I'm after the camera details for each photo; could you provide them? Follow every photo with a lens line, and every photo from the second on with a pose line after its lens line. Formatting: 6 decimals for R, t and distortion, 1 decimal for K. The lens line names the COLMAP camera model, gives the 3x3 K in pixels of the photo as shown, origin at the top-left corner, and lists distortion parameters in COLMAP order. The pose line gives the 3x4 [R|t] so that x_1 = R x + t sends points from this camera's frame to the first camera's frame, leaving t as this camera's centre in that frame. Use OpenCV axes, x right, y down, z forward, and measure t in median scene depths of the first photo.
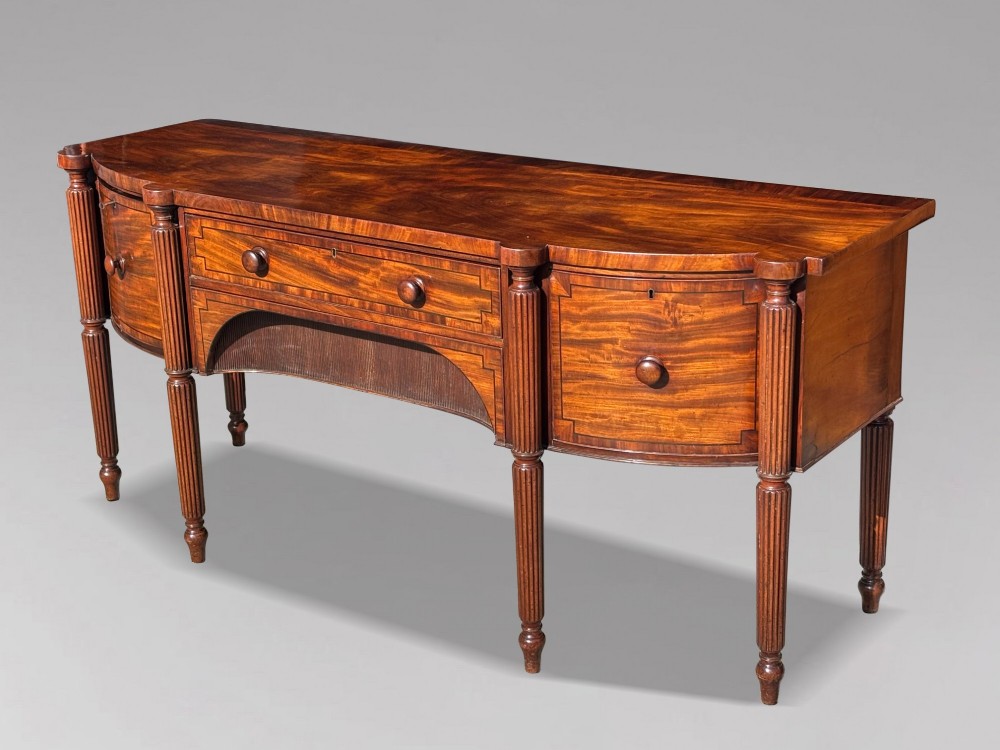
lens RADIAL K [[1682.8, 0, 497.1], [0, 1682.8, 338.6], [0, 0, 1]] dist [0.245273, -1.059068]
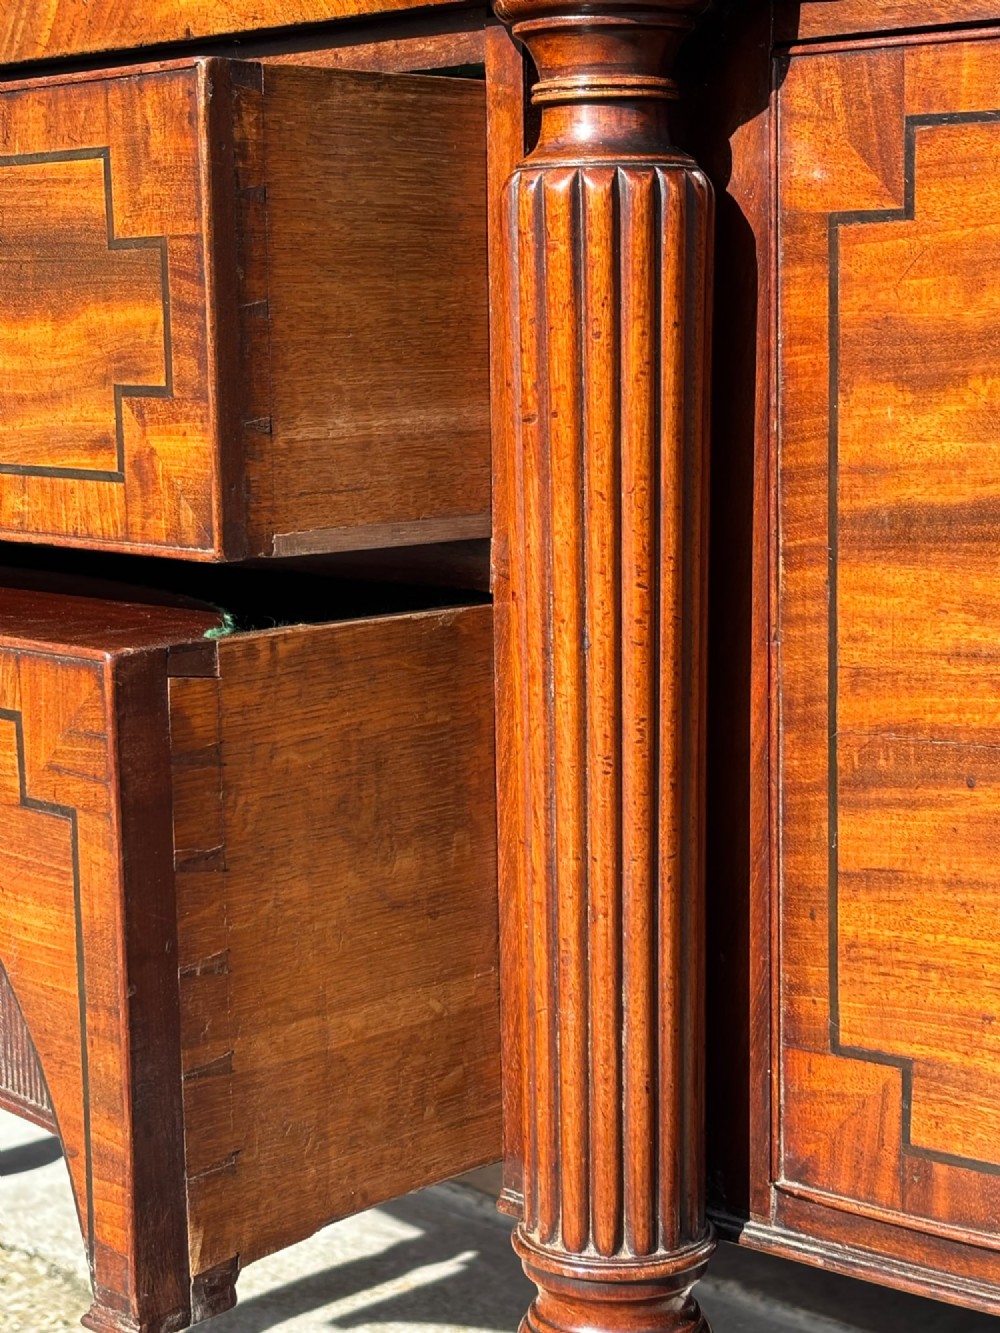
lens RADIAL K [[2475.0, 0, 500.5], [0, 2475.0, 687.1], [0, 0, 1]] dist [0.302991, -1.410863]
pose [[0.985226, 0.038044, -0.166983, 0.047017], [-0.064541, 0.985606, -0.156255, 0.054373], [0.158635, 0.164724, 0.973499, 0.784473]]
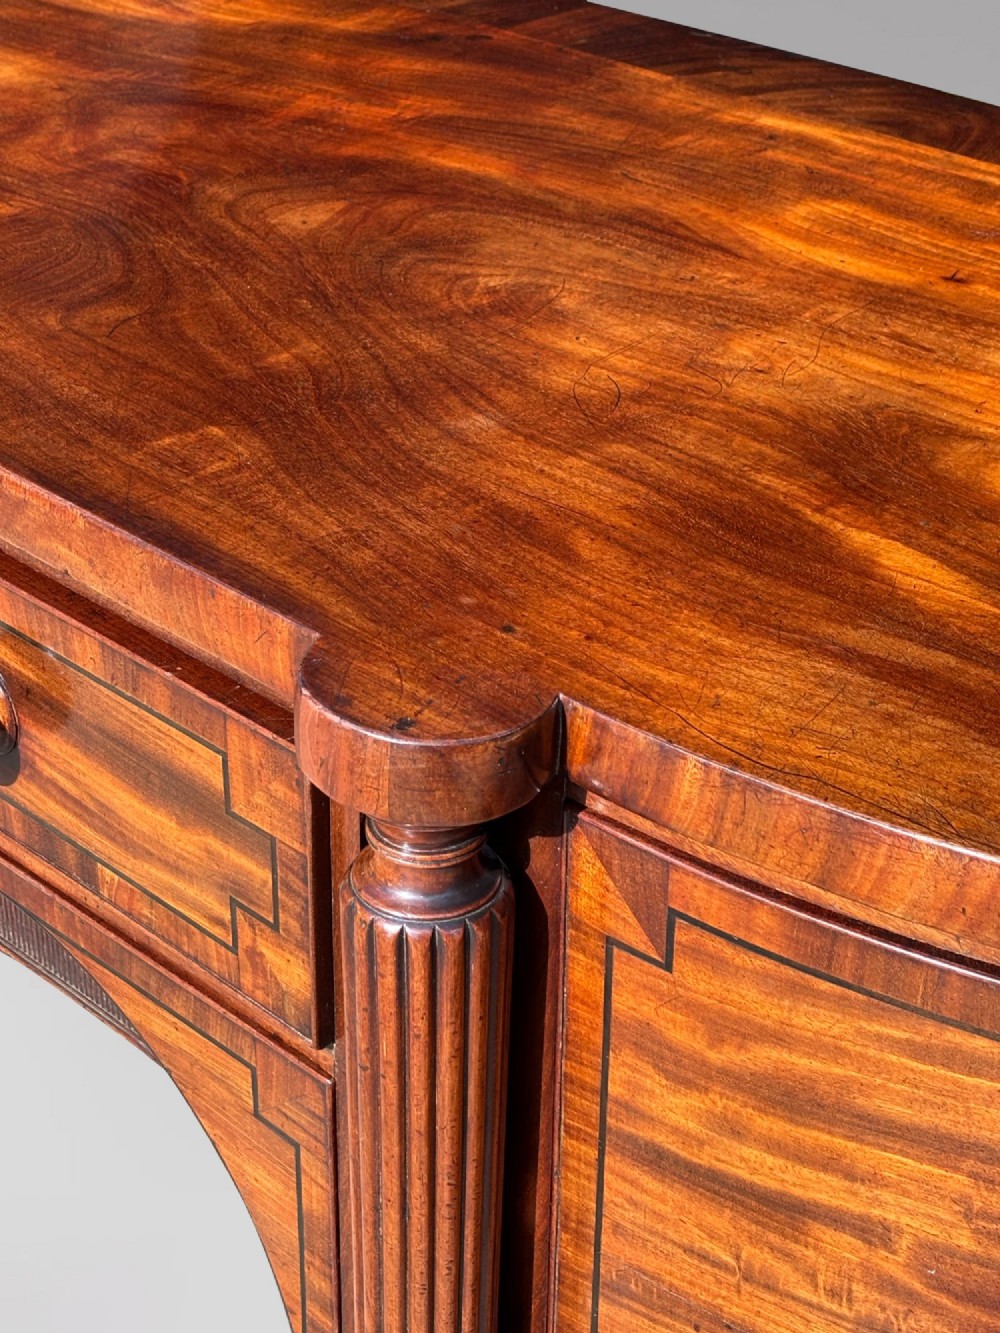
lens RADIAL K [[2249.8, 0, 500.0], [0, 2249.8, 666.5], [0, 0, 1]] dist [0.288653, -1.096489]
pose [[0.991683, 0.100801, -0.080024, 0.042155], [-0.079222, 0.968100, 0.237712, -0.114978], [0.101433, -0.229395, 0.968034, 0.764155]]
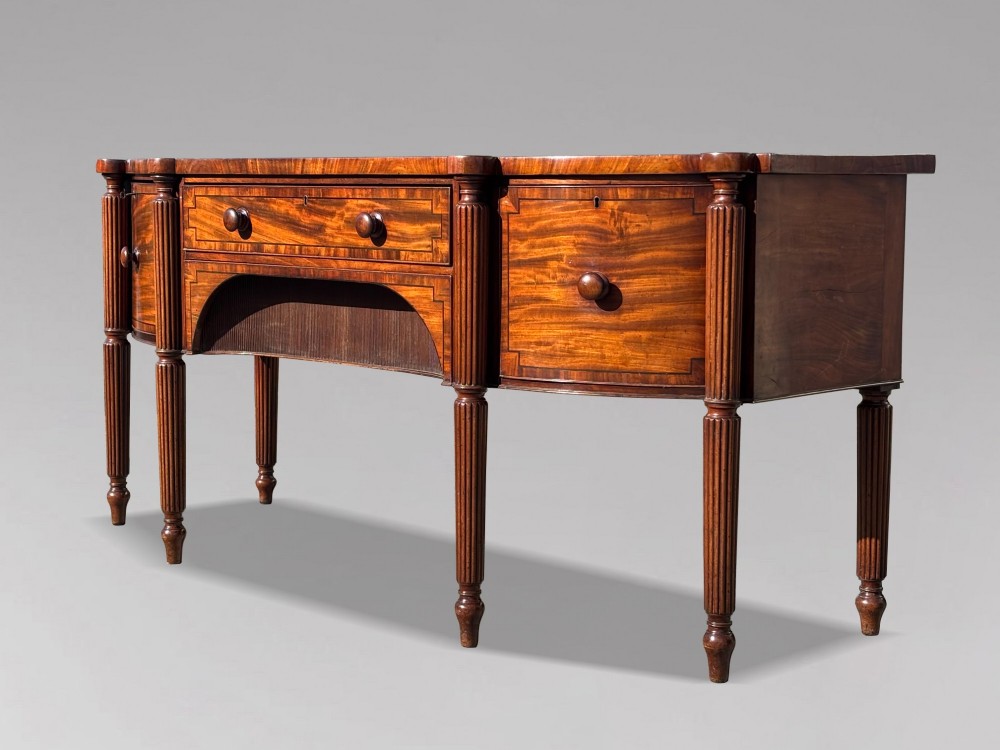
lens RADIAL K [[1682.8, 0, 497.1], [0, 1682.8, 338.6], [0, 0, 1]] dist [0.245273, -1.059068]
pose [[0.986013, 0.046582, -0.160024, 0.186419], [-0.080752, 0.973445, -0.214203, 0.247659], [0.145797, 0.224130, 0.963592, 0.103616]]
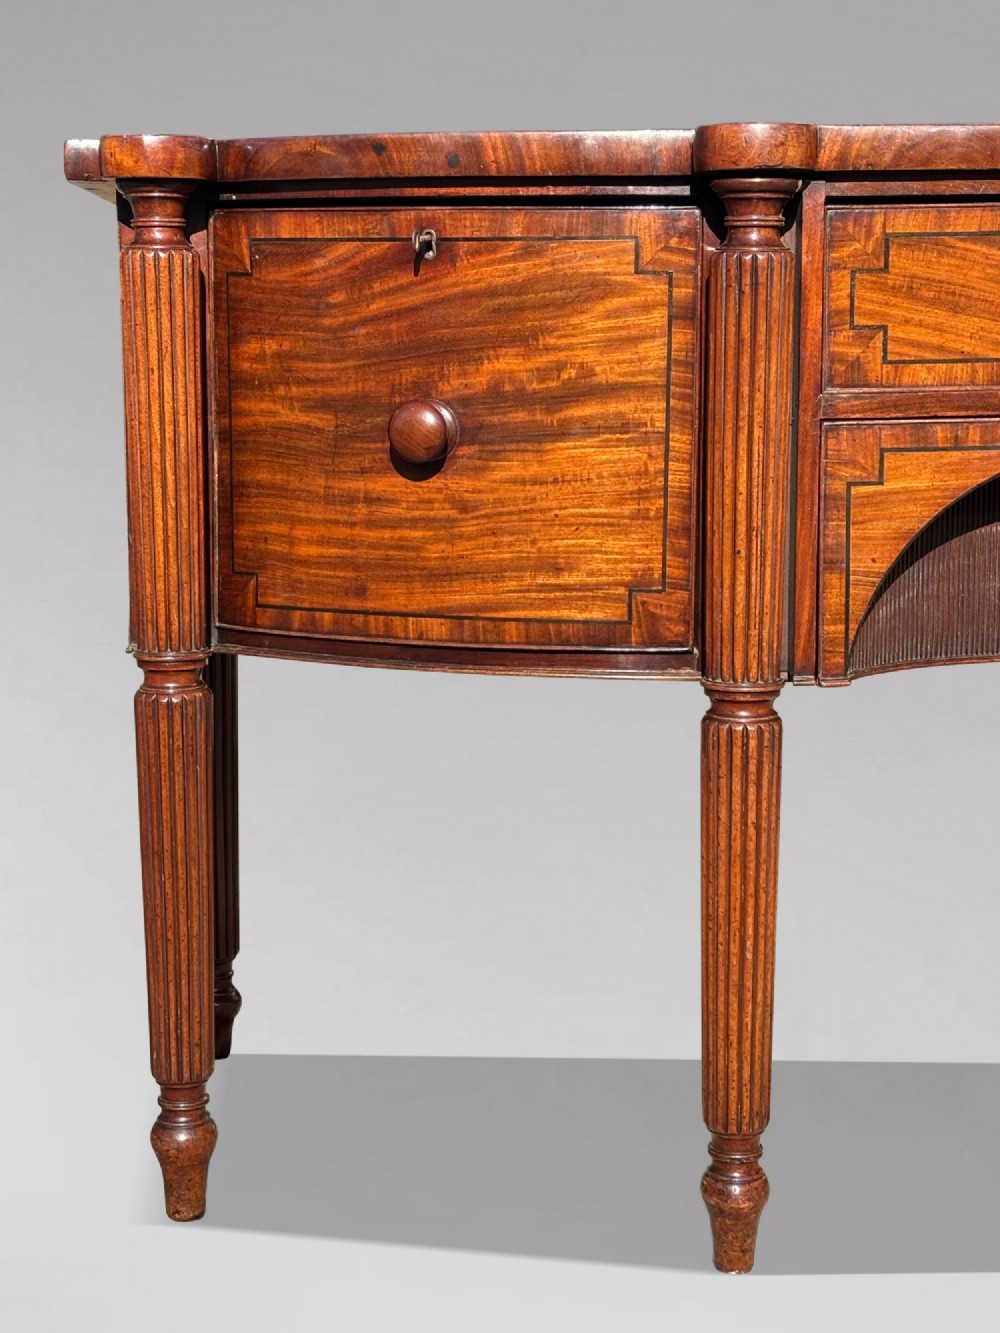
lens RADIAL K [[2249.8, 0, 500.0], [0, 2249.8, 666.5], [0, 0, 1]] dist [0.288653, -1.096489]
pose [[0.770095, -0.080166, 0.632872, -0.627025], [0.182862, 0.978181, -0.098605, 0.061810], [-0.611159, 0.191663, 0.767952, 0.815473]]
